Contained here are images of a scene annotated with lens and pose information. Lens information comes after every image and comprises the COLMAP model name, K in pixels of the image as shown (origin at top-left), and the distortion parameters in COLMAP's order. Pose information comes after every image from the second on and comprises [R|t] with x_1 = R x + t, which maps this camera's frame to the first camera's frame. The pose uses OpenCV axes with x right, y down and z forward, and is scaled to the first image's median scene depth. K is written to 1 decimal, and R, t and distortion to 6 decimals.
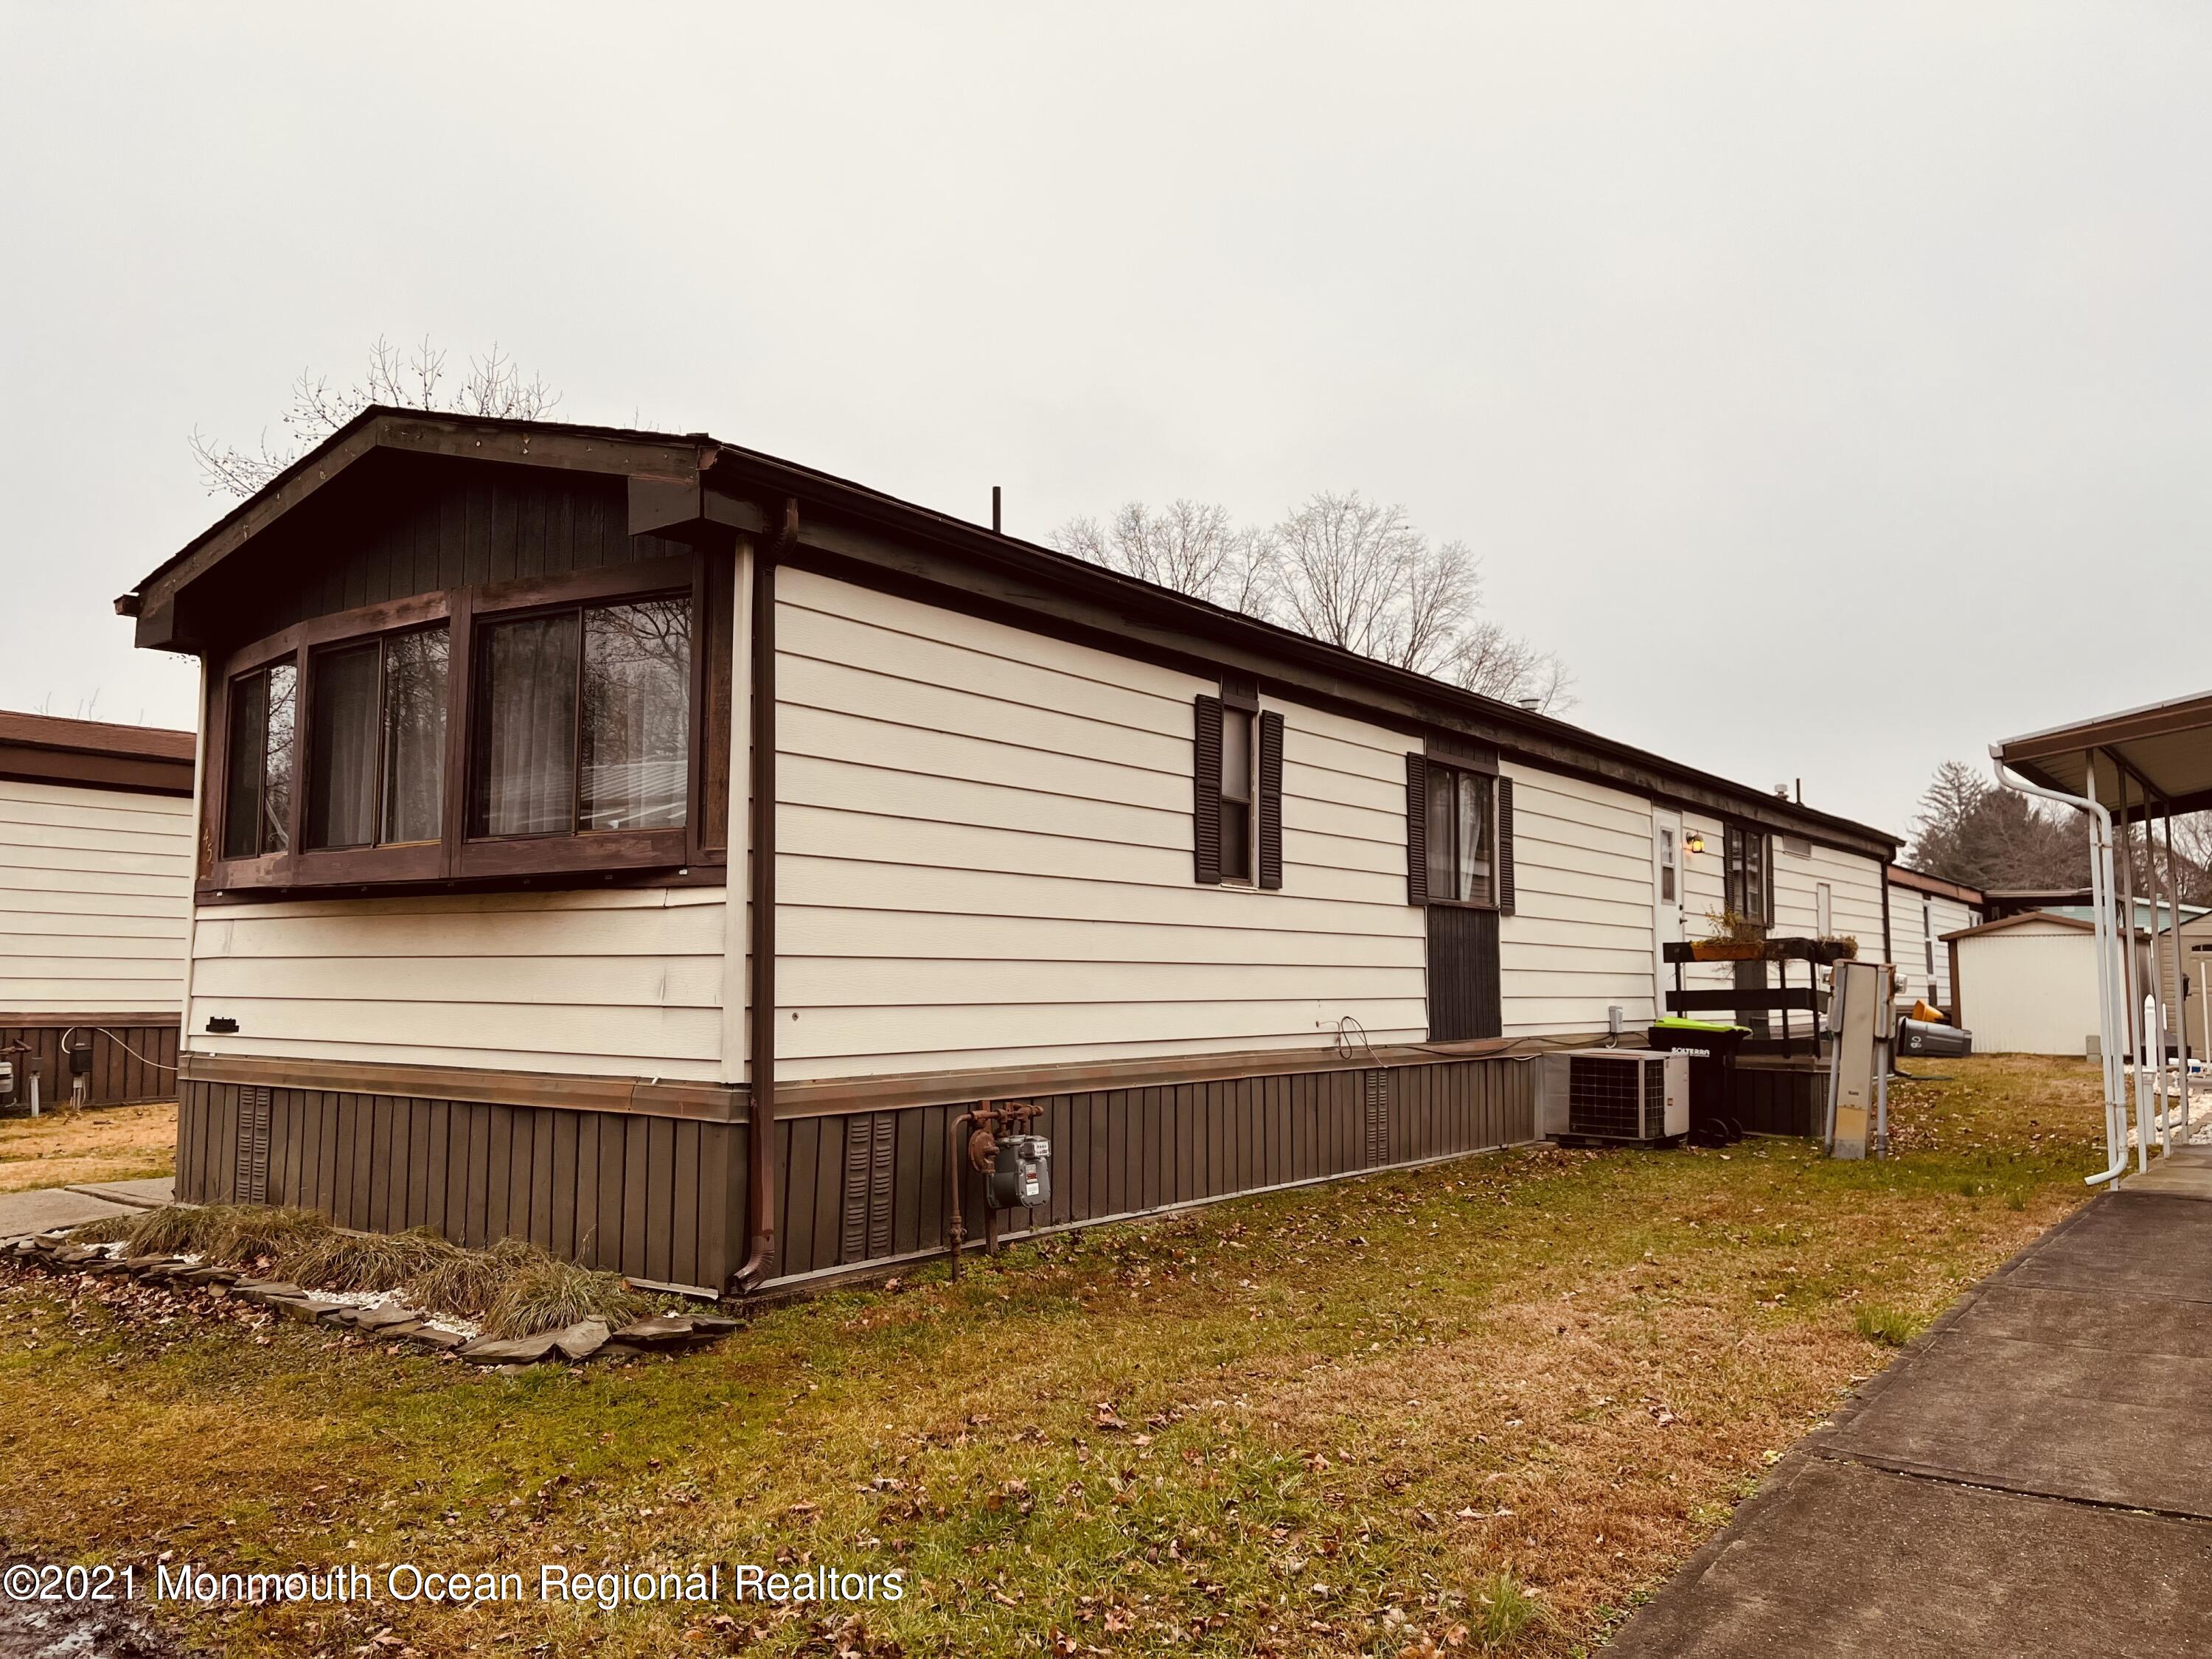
lens RADIAL K [[1671.2, 0, 1115.7], [0, 1671.2, 827.4], [0, 0, 1]] dist [0.048453, -0.053908]
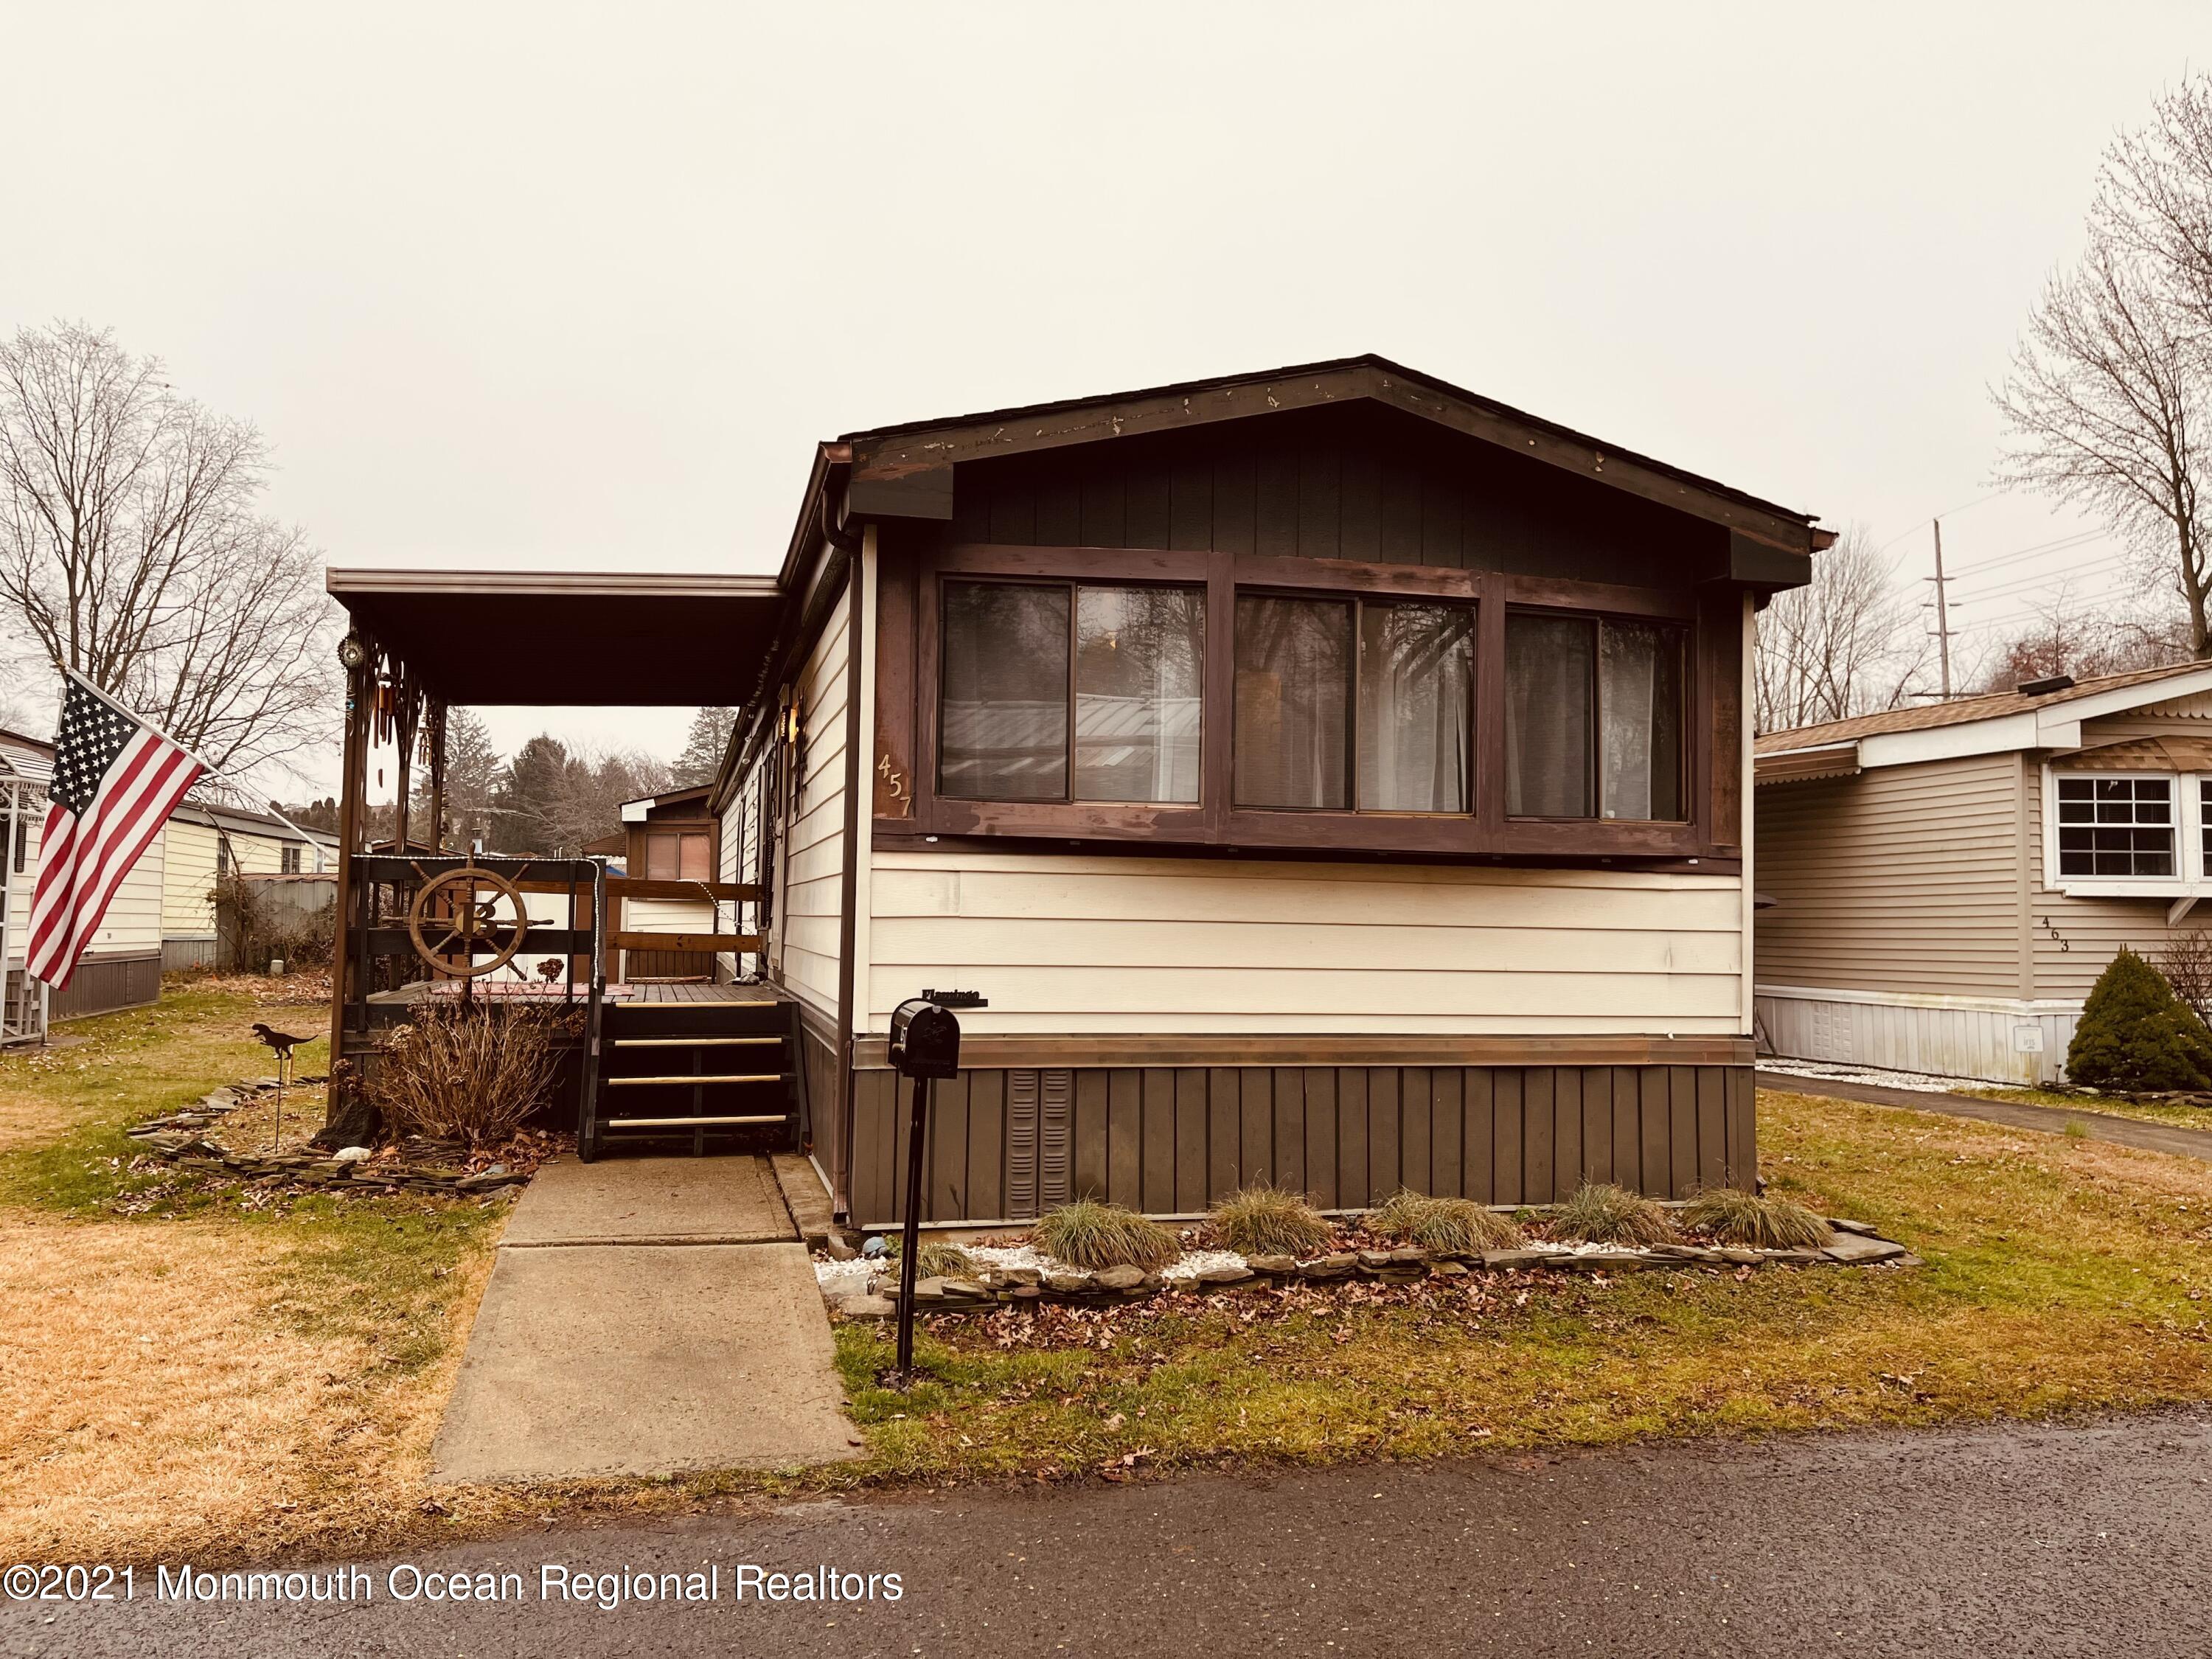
lens RADIAL K [[1671.2, 0, 1110.5], [0, 1671.2, 826.9], [0, 0, 1]] dist [0.048453, -0.053908]
pose [[0.635343, 0.049548, 0.770639, -1.288744], [-0.081103, 0.996702, 0.002781, 0.028933], [-0.767960, -0.064268, 0.637266, 0.495137]]
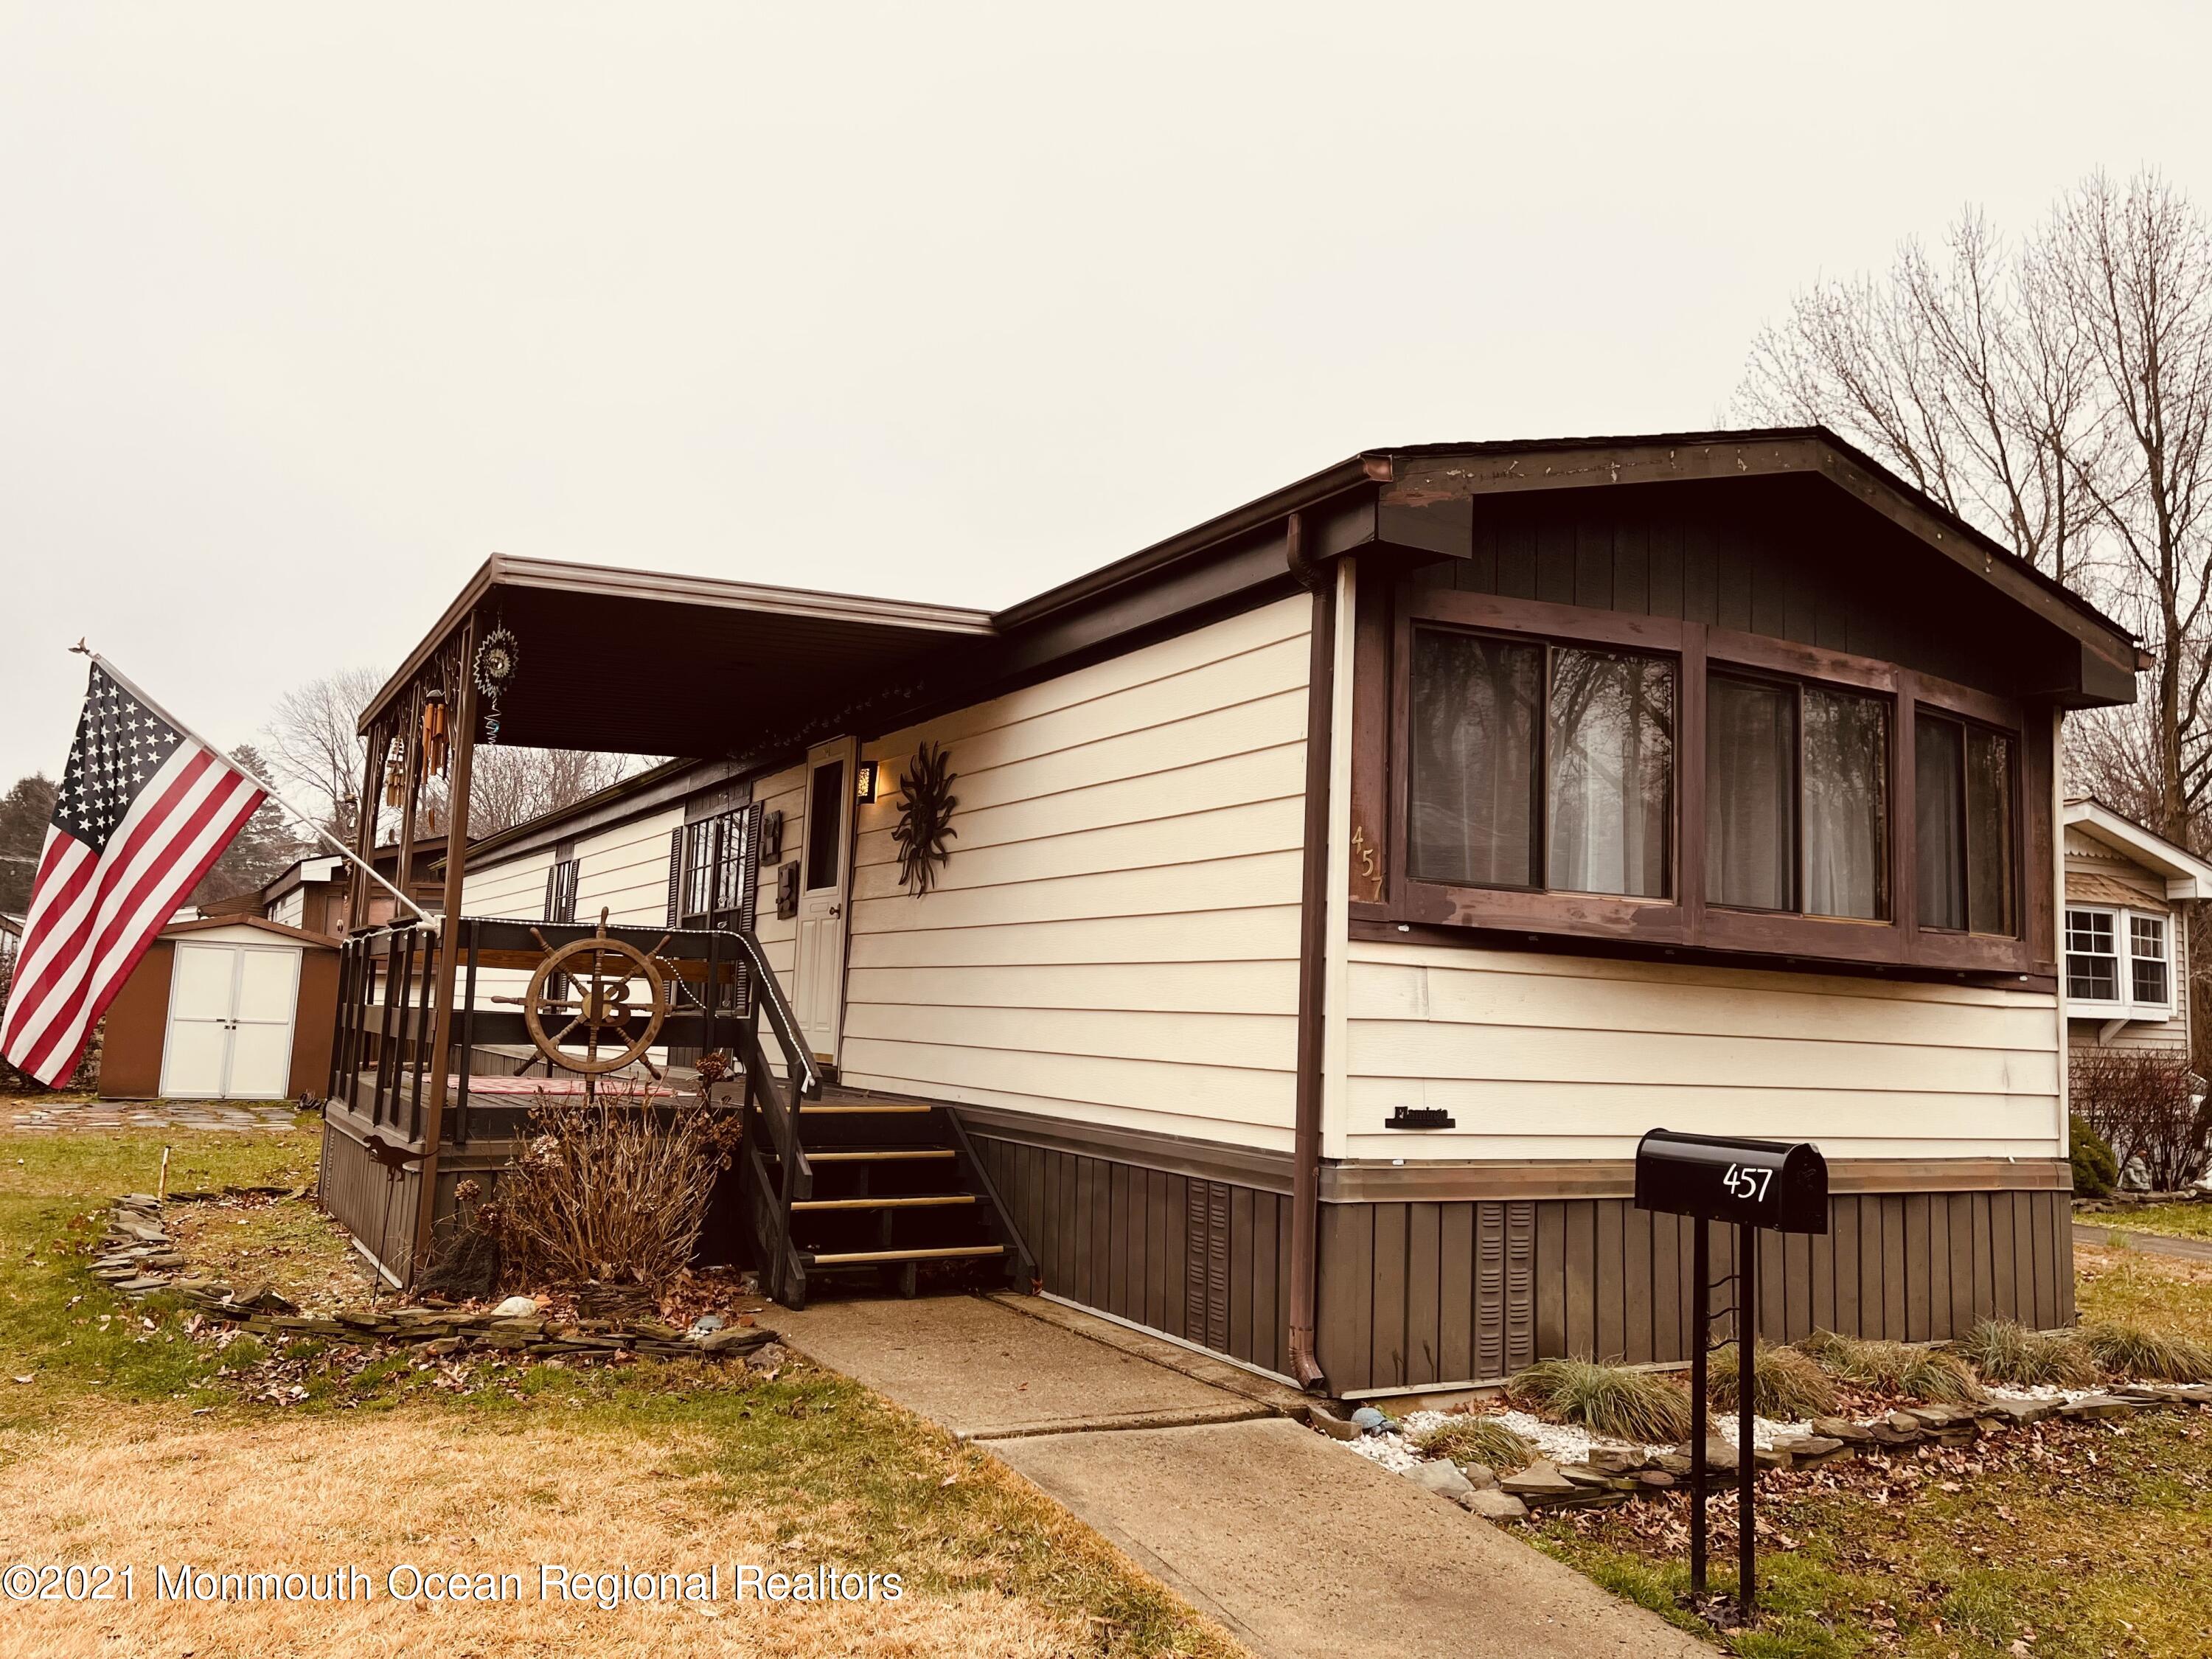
lens RADIAL K [[1671.2, 0, 1097.1], [0, 1671.2, 830.9], [0, 0, 1]] dist [0.048453, -0.053908]
pose [[0.415996, 0.114411, 0.902141, -1.418477], [-0.117725, 0.990481, -0.071329, 0.075123], [-0.901714, -0.076532, 0.425505, 0.968873]]
